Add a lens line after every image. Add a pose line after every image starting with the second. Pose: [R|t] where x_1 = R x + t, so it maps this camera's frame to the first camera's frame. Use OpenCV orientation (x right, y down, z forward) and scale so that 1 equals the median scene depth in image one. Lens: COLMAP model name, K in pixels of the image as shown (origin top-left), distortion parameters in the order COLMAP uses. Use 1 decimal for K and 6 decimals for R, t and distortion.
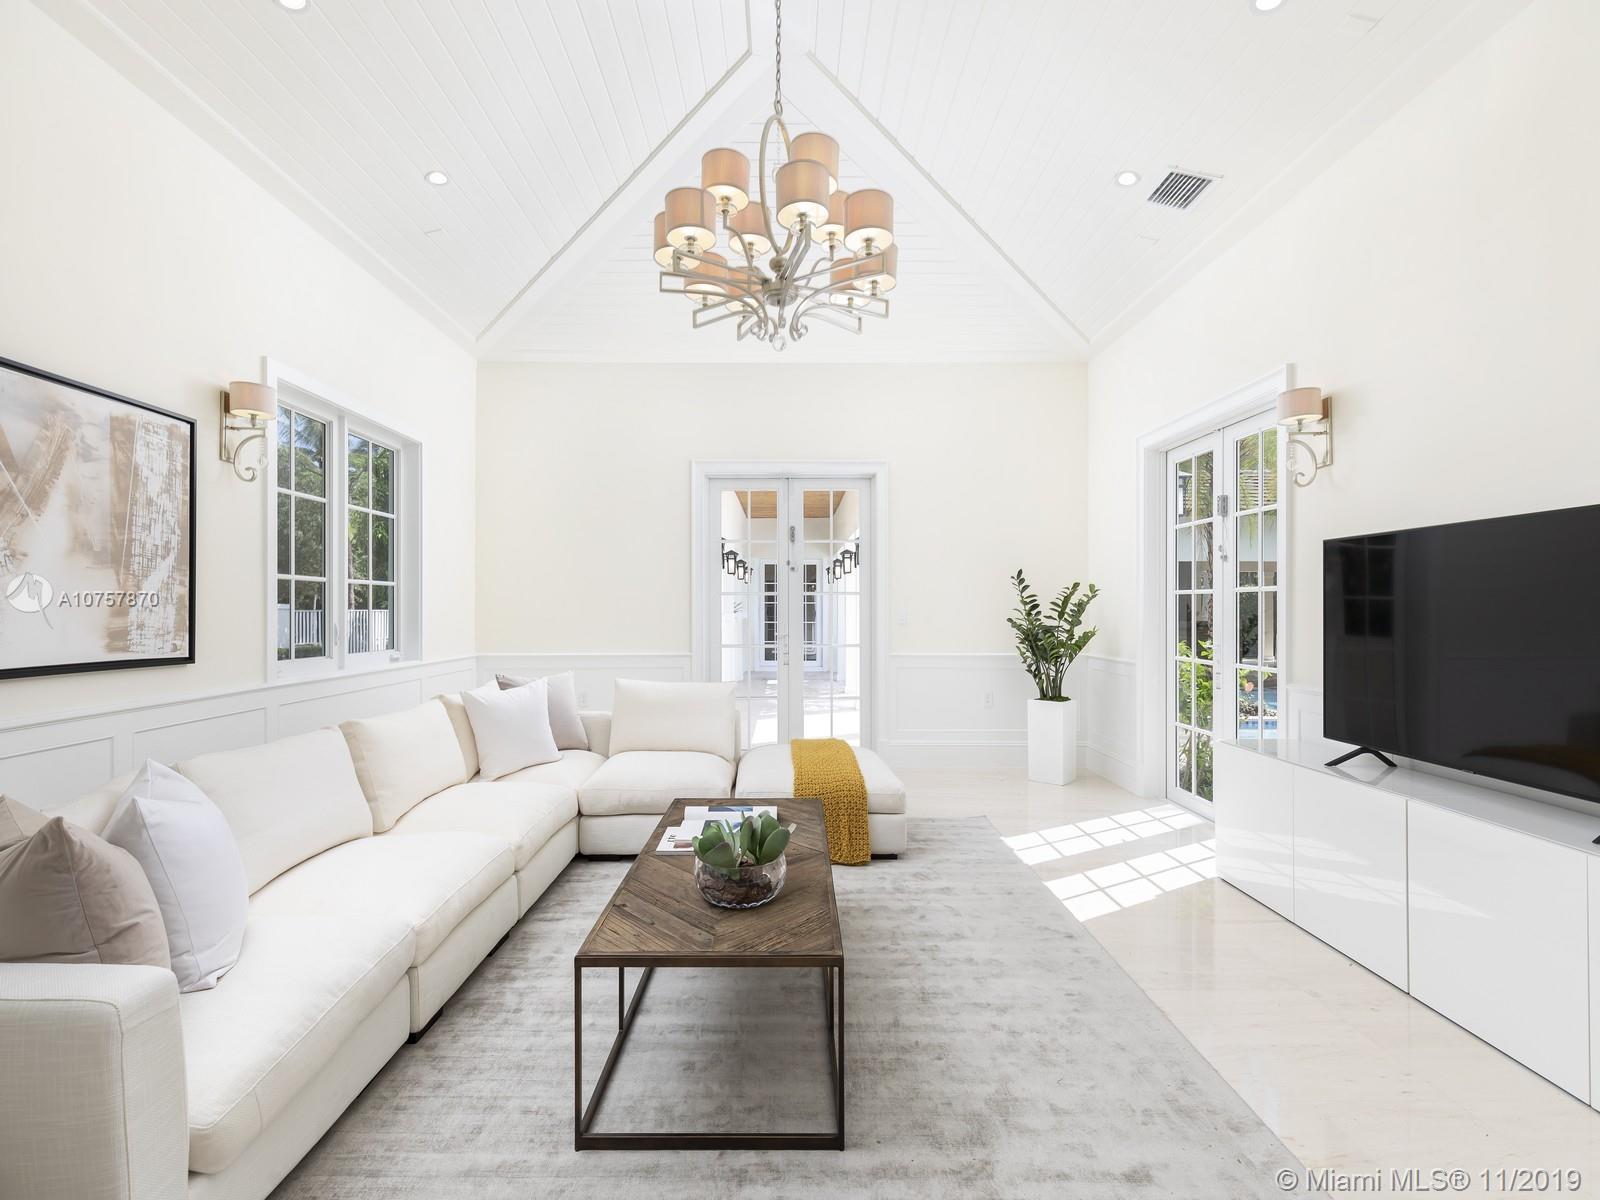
lens RADIAL K [[728.4, 0, 806.7], [0, 728.4, 601.0], [0, 0, 1]] dist [0.009060, -0.000415]
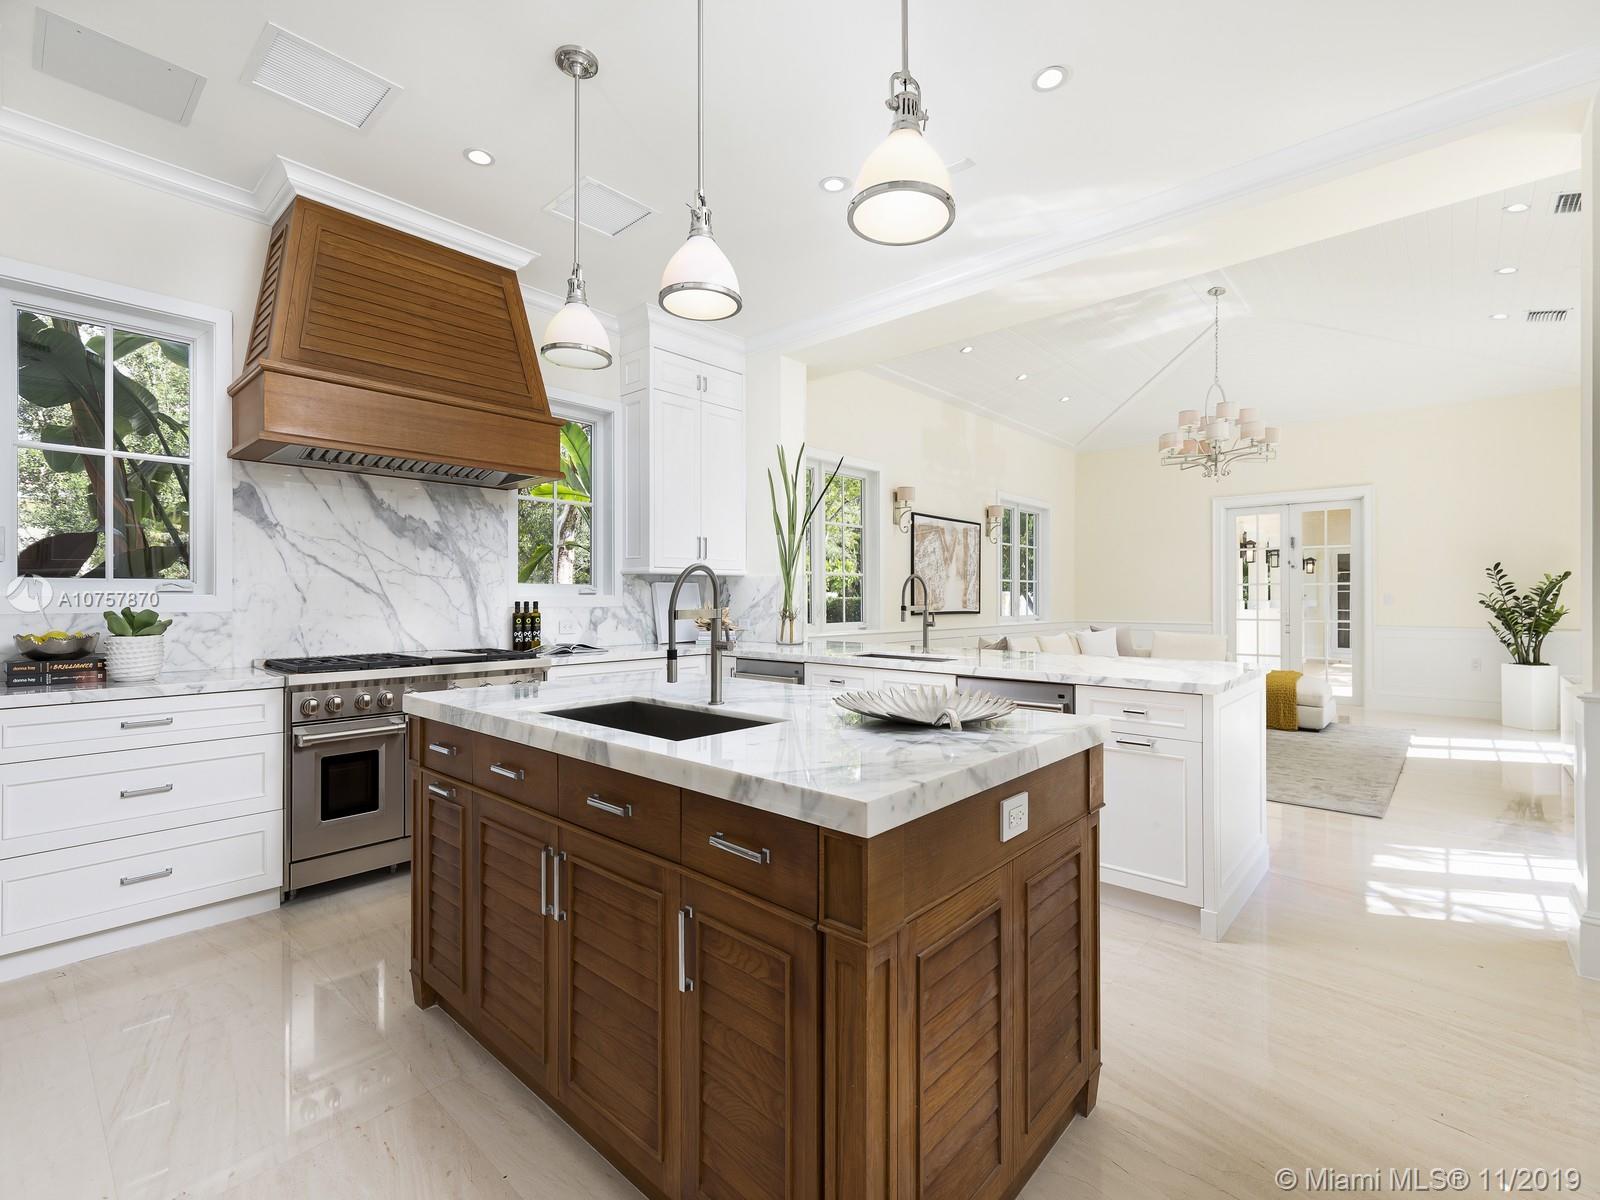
lens RADIAL K [[728.4, 0, 806.7], [0, 728.4, 601.0], [0, 0, 1]] dist [0.009060, -0.000415]
pose [[0.739820, 0.000676, -0.672805, 0.363962], [0.006288, 0.999949, 0.007919, 0.008442], [0.672776, -0.010089, 0.739778, -1.046527]]
